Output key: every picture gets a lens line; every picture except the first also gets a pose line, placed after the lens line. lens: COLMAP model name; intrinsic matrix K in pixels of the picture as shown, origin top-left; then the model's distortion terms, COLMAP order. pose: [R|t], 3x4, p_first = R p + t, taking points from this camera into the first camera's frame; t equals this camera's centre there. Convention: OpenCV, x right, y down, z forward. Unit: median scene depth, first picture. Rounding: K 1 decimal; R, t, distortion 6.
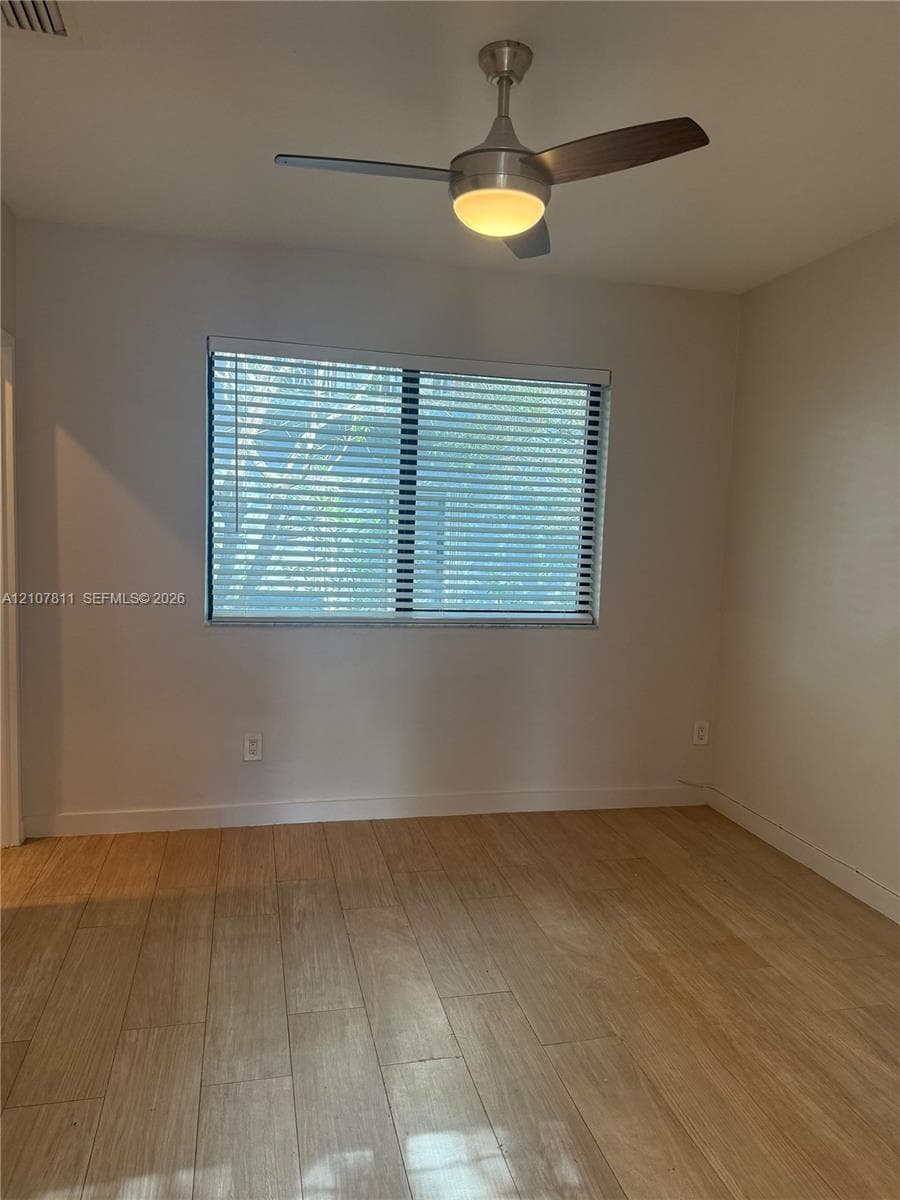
lens RADIAL K [[848.7, 0, 450.0], [0, 848.7, 600.0], [0, 0, 1]] dist [0.051355, -0.046784]
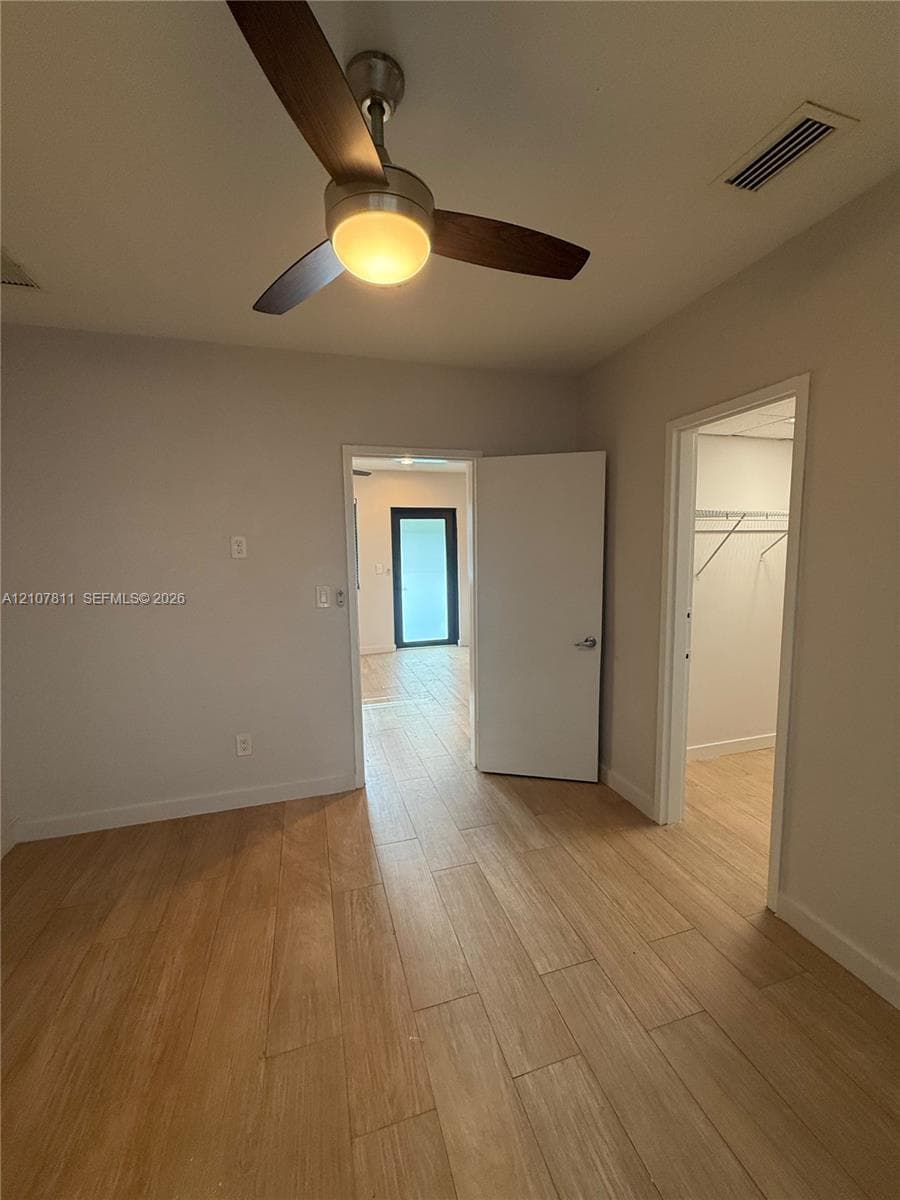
lens RADIAL K [[484.9, 0, 450.0], [0, 484.9, 600.0], [0, 0, 1]] dist [0.011584, -0.000188]
pose [[-0.998464, -0.007675, -0.054874, 0.004471], [-0.018257, 0.980624, 0.195048, -0.134265], [0.052313, 0.195750, -0.979257, 1.207240]]
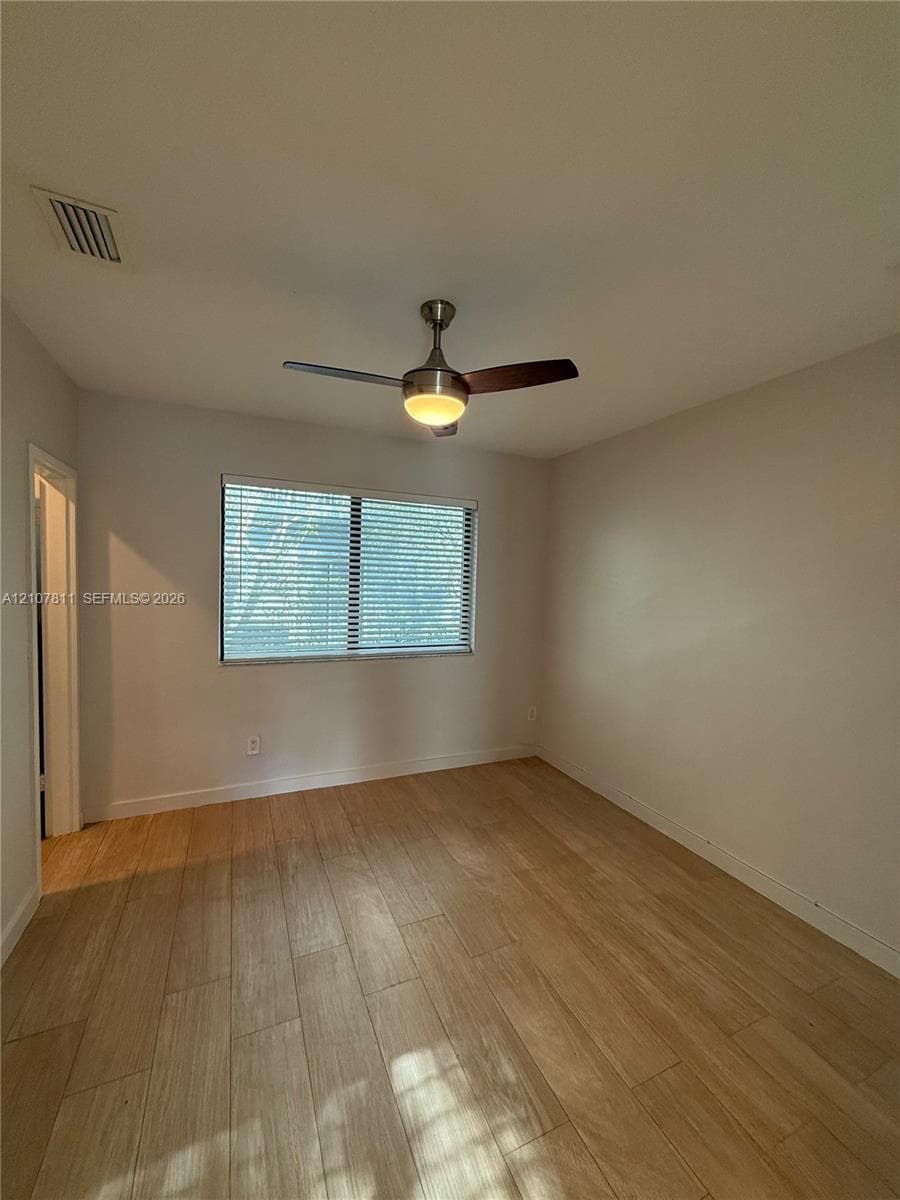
lens RADIAL K [[484.9, 0, 450.0], [0, 484.9, 600.0], [0, 0, 1]] dist [0.011584, -0.000188]
pose [[0.983042, -0.015769, 0.182703, -0.059234], [0.022377, 0.999166, -0.034167, -0.061011], [-0.182012, 0.037676, 0.982574, 0.115400]]
